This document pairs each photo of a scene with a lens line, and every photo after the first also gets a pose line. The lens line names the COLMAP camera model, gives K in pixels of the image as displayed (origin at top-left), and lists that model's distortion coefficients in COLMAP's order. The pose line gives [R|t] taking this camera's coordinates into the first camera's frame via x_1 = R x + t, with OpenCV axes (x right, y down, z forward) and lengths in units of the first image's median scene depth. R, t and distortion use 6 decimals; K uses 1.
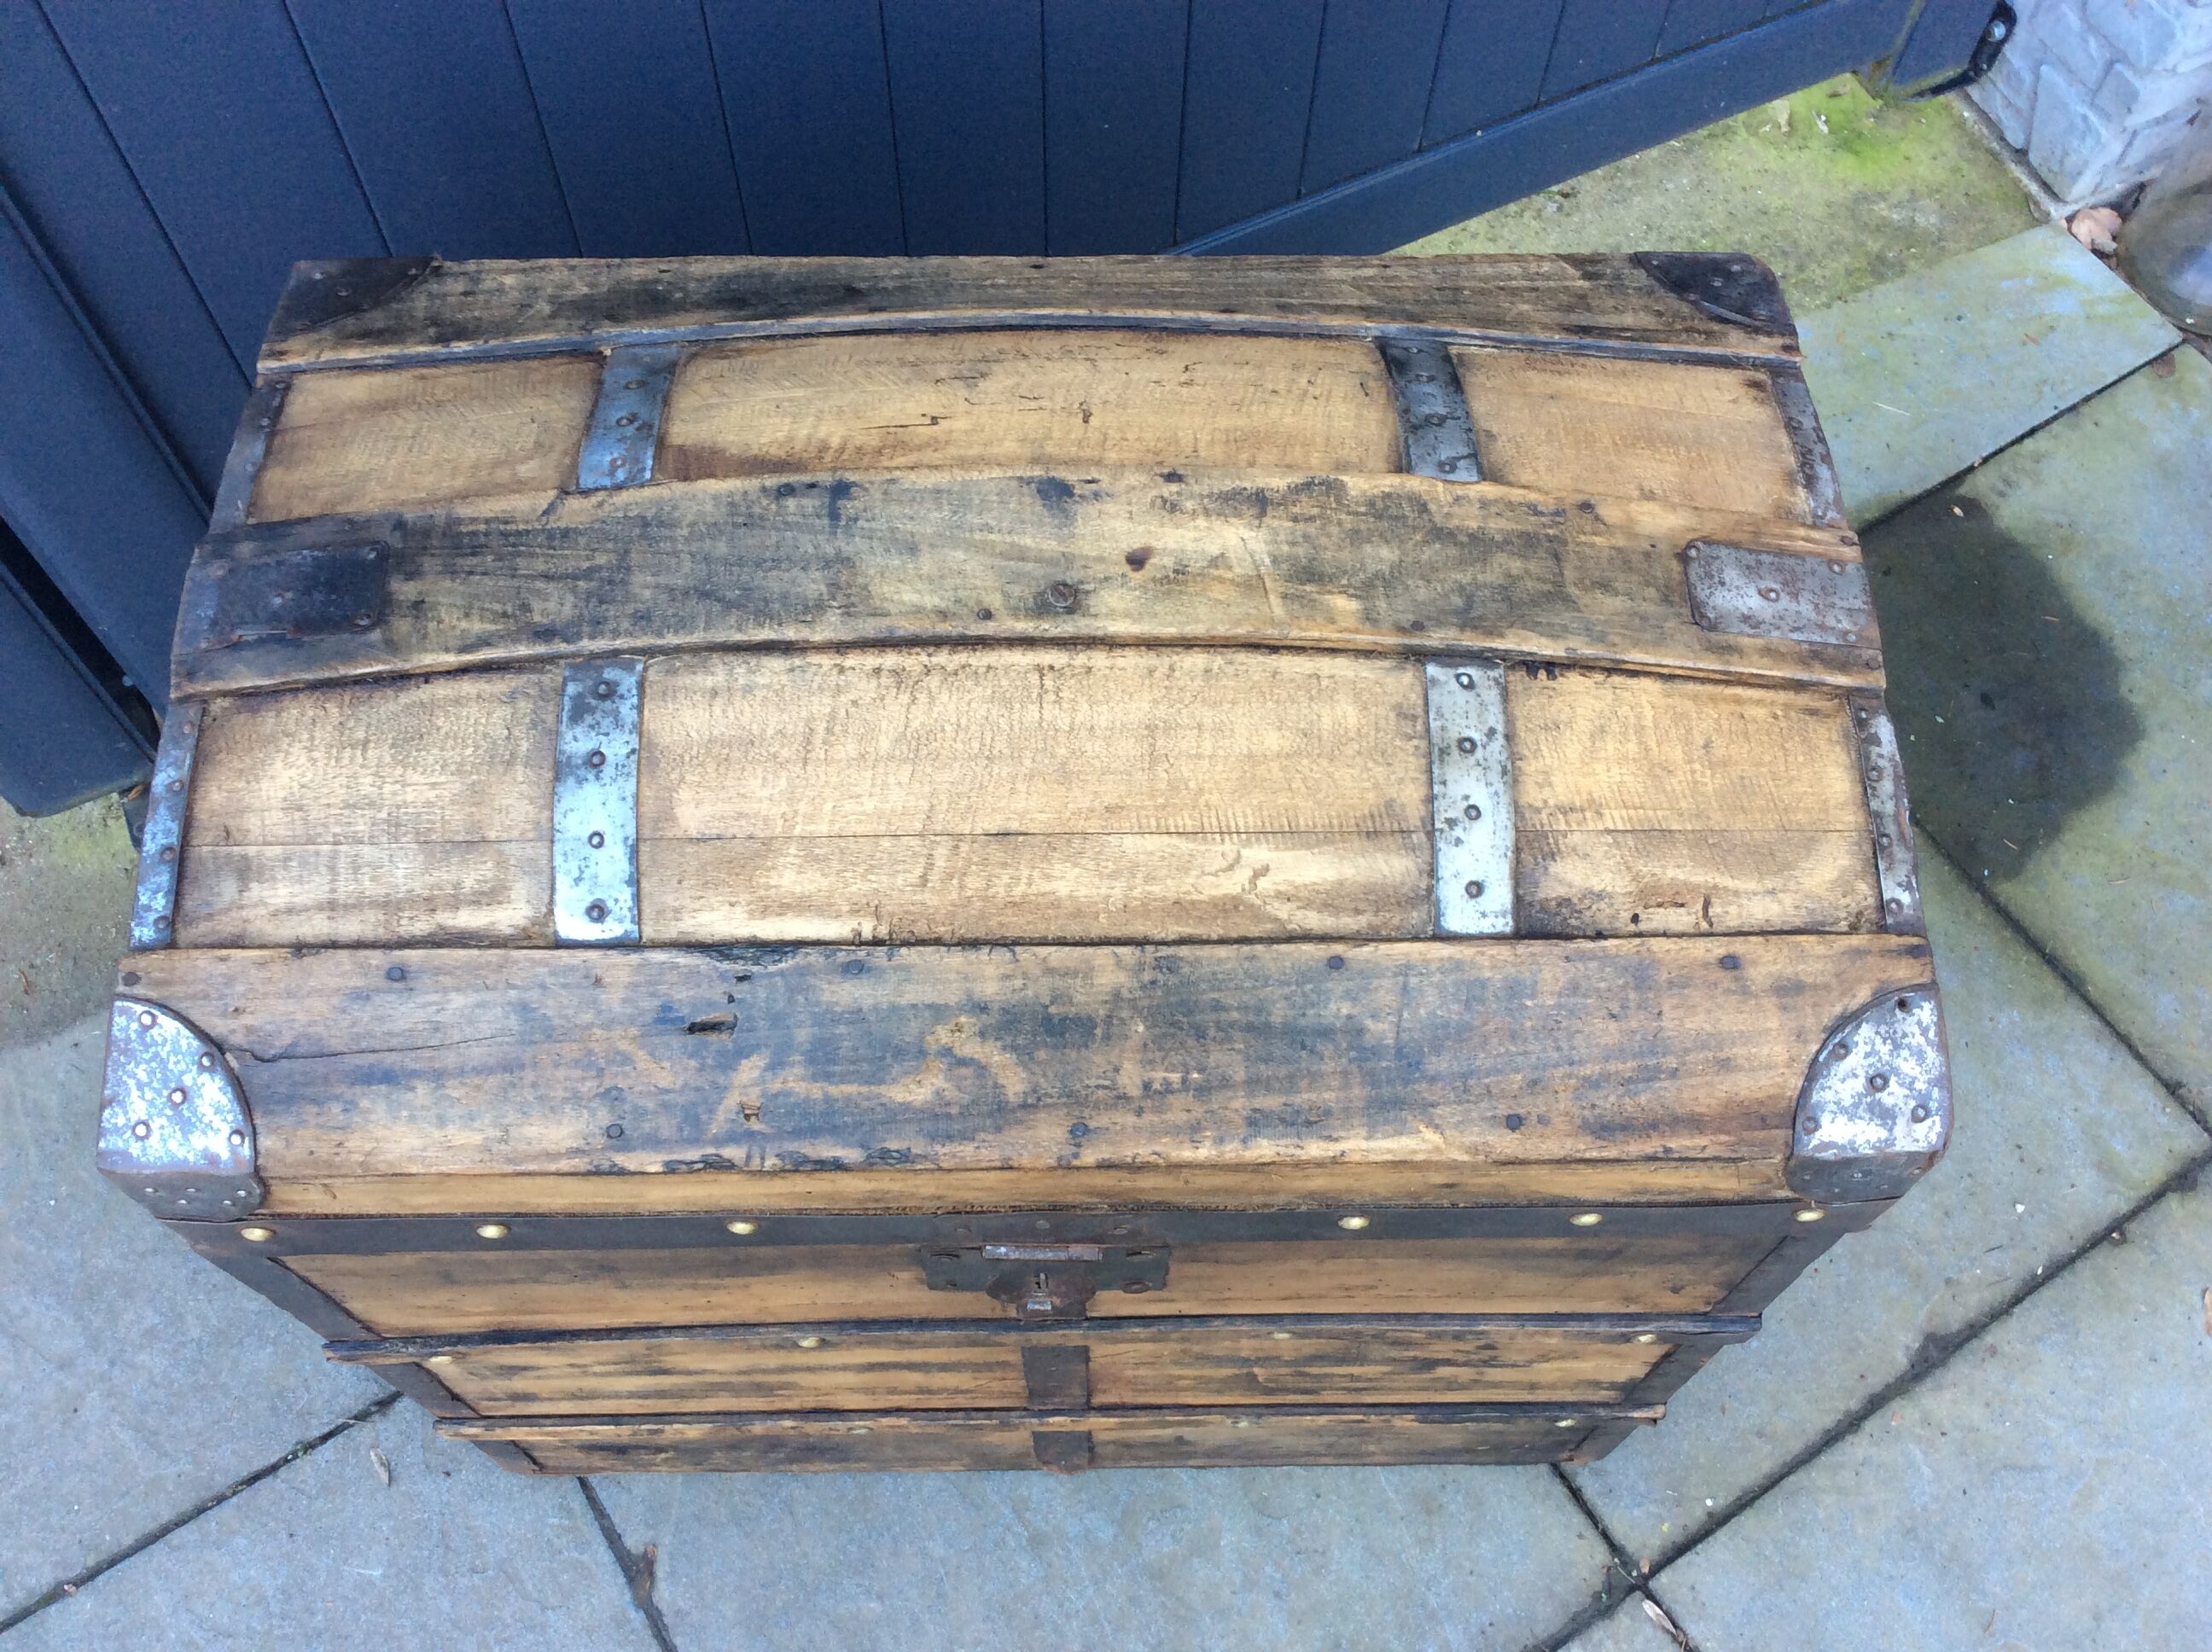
lens RADIAL K [[2014.8, 0, 1117.1], [0, 2014.8, 826.0], [0, 0, 1]] dist [0.141134, -0.291358]
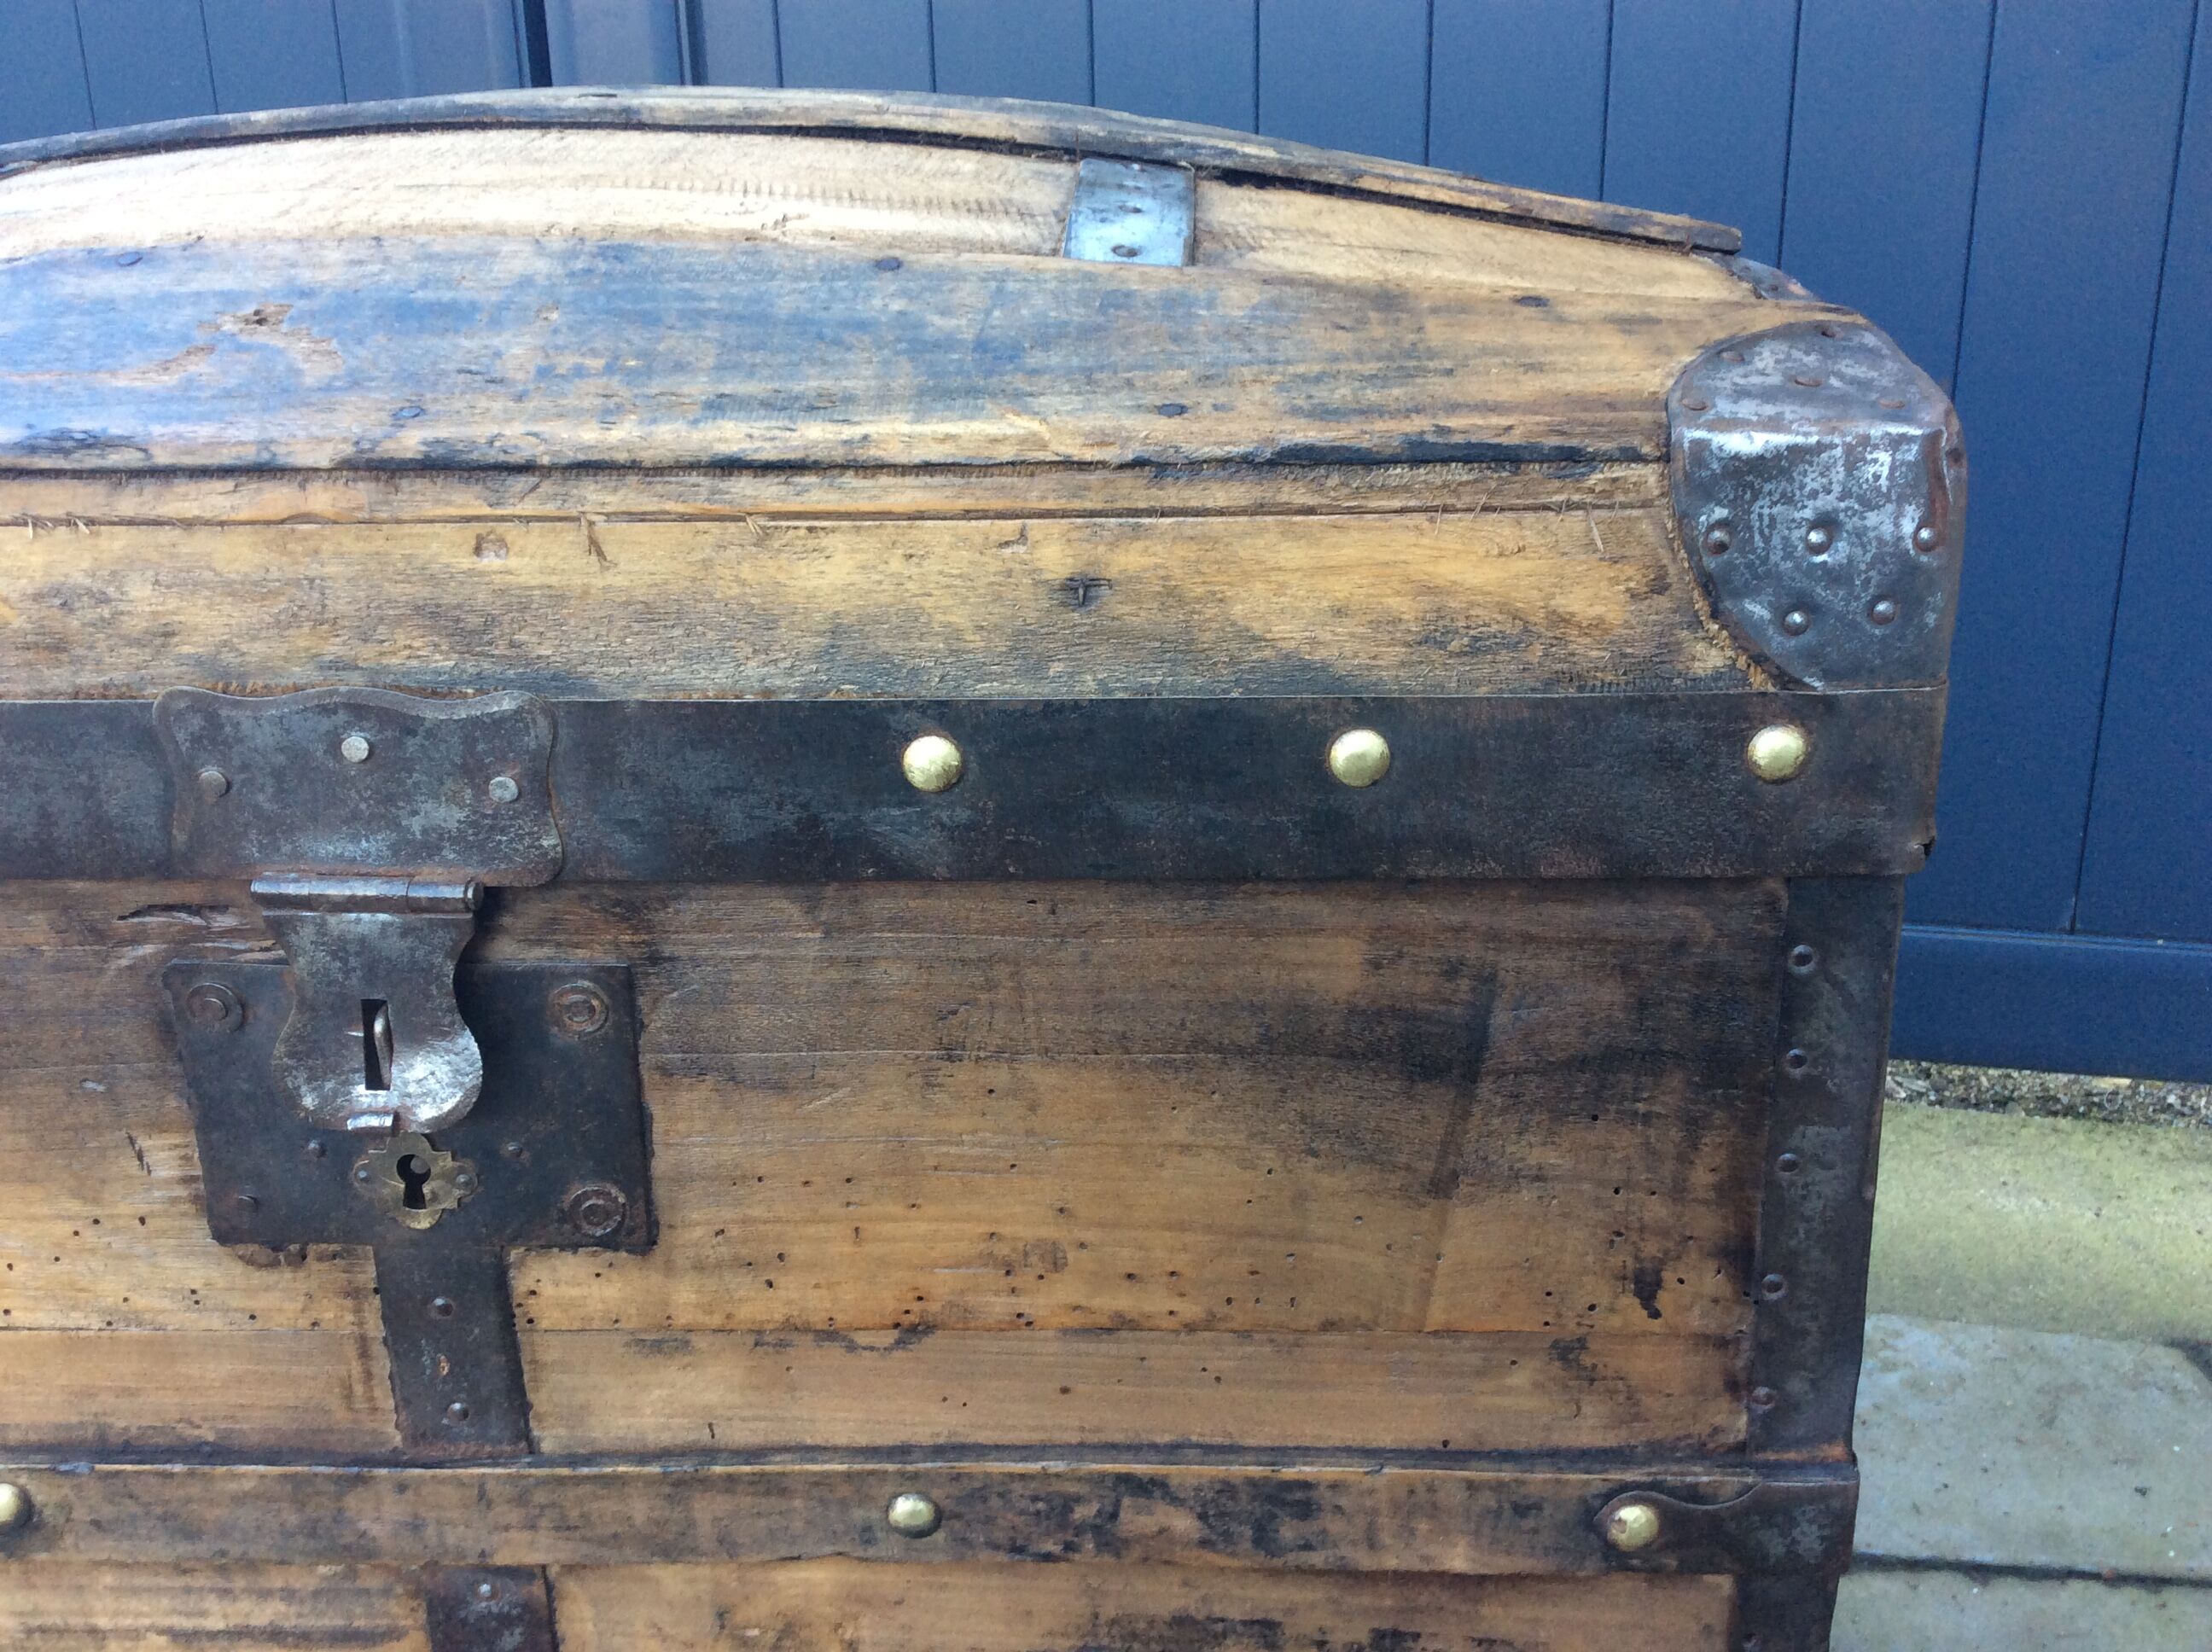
lens RADIAL K [[2014.8, 0, 1117.1], [0, 2014.8, 826.0], [0, 0, 1]] dist [0.141134, -0.291358]
pose [[0.998483, -0.010576, -0.054031, 0.151491], [-0.030444, 0.711635, -0.701890, 0.454652], [0.045874, 0.702470, 0.710234, 0.488457]]
